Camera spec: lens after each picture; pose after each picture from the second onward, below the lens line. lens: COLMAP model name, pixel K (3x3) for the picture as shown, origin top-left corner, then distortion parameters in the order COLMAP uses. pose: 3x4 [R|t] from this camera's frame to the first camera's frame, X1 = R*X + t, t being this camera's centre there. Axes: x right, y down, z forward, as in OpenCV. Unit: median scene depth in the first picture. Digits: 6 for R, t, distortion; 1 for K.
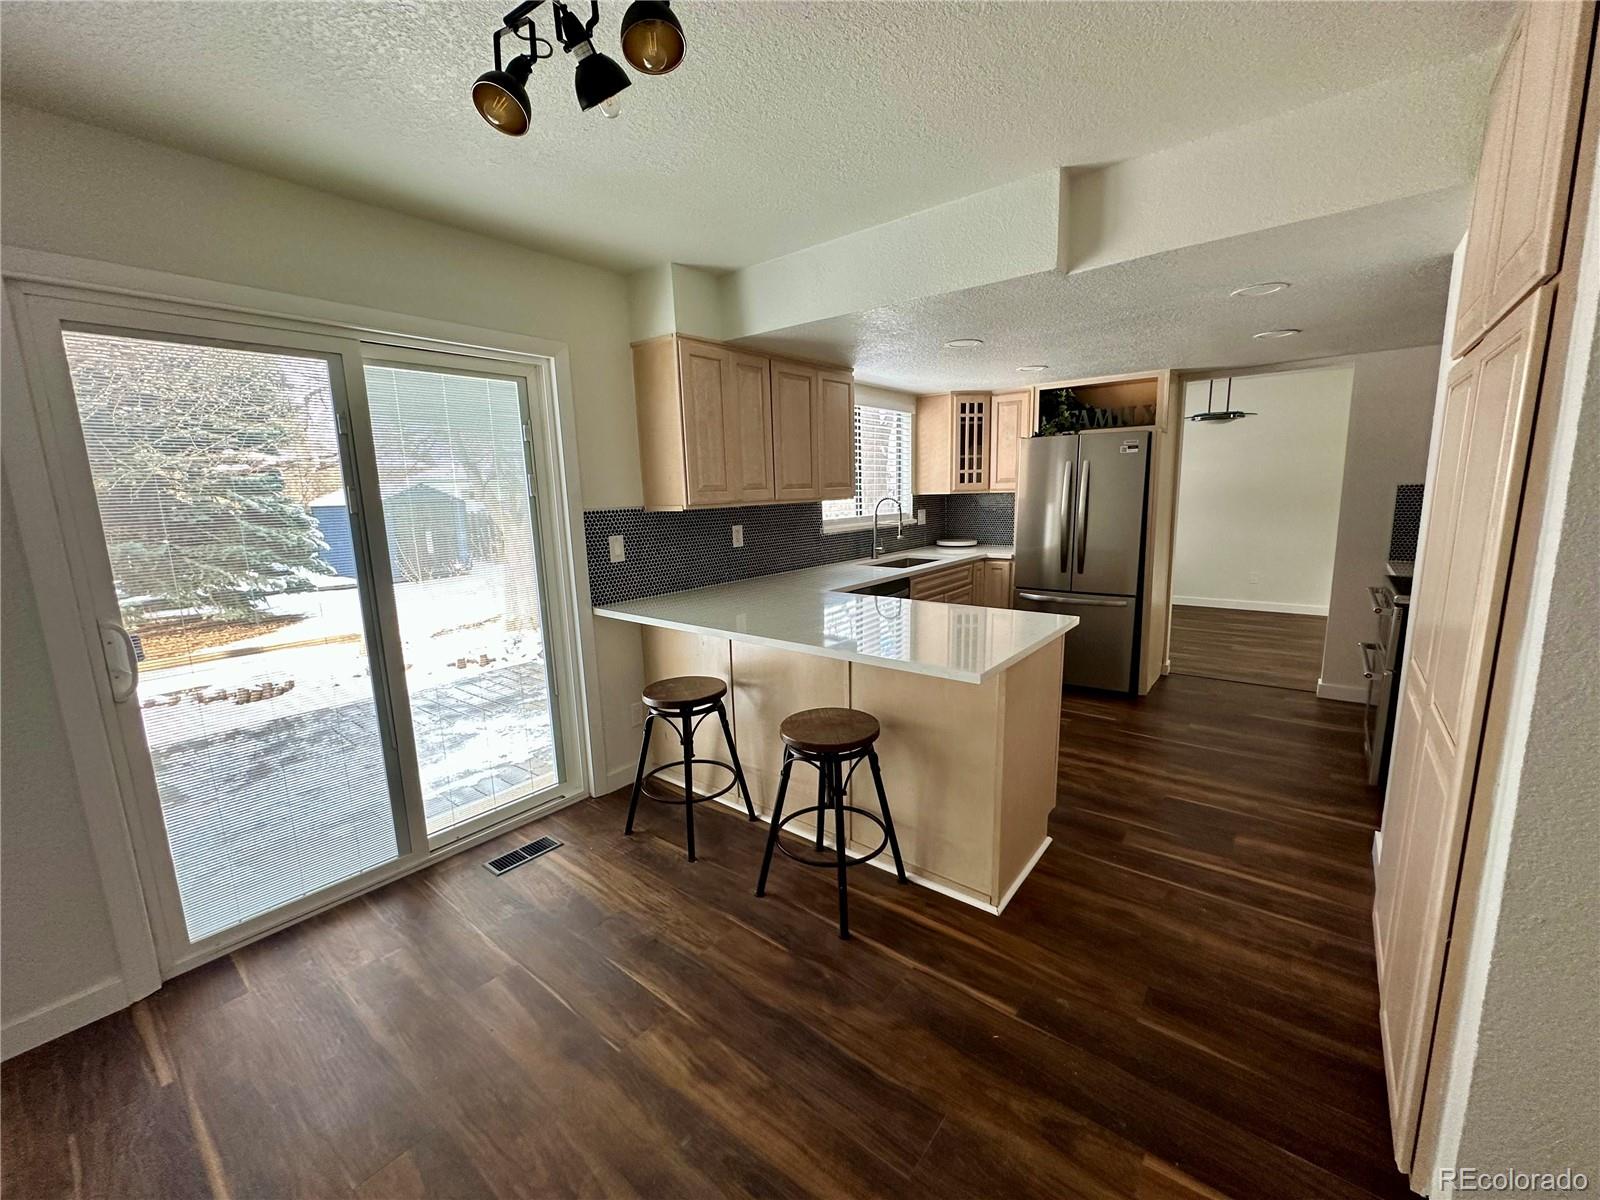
lens RADIAL K [[645.7, 0, 800.0], [0, 645.7, 600.0], [0, 0, 1]] dist [-0.001627, -0.000234]
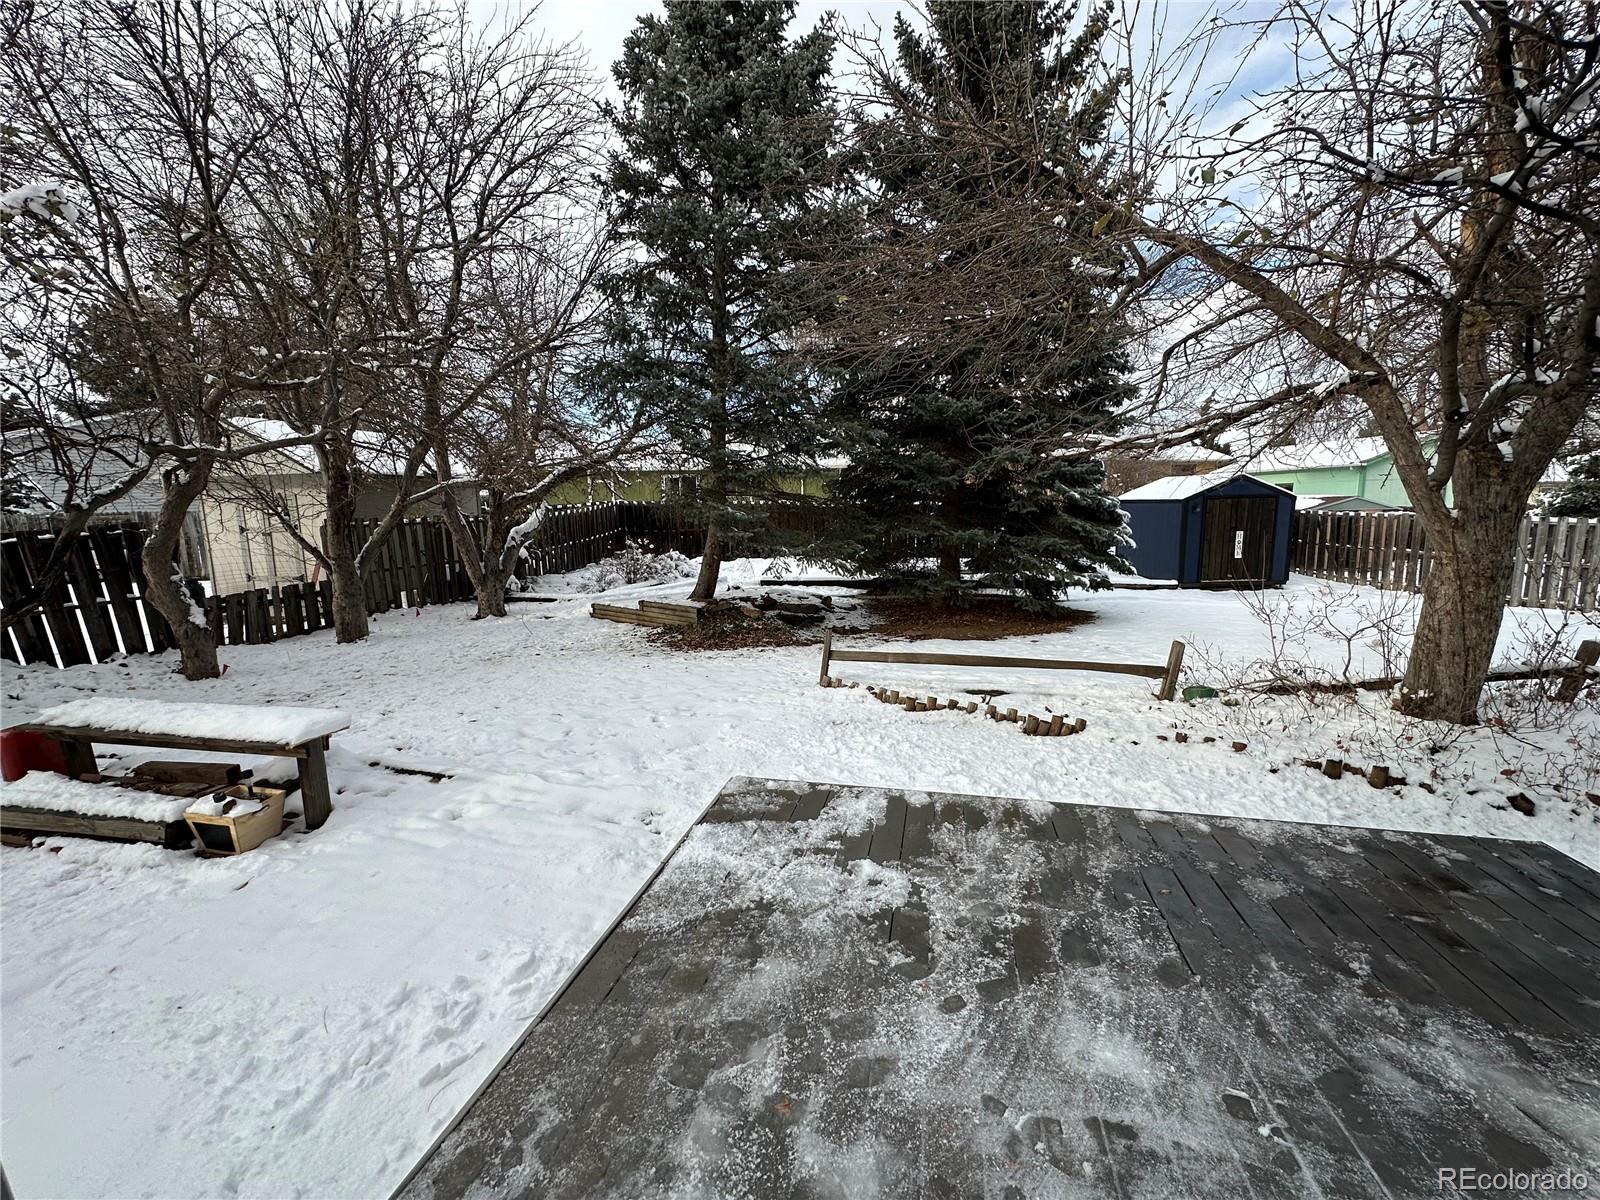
lens RADIAL K [[645.7, 0, 800.0], [0, 645.7, 600.0], [0, 0, 1]] dist [-0.001627, -0.000234]
pose [[0.467160, 0.147597, -0.871766, -0.181904], [-0.143512, 0.985552, 0.089957, -0.024164], [0.872448, 0.083085, 0.481593, 0.196290]]
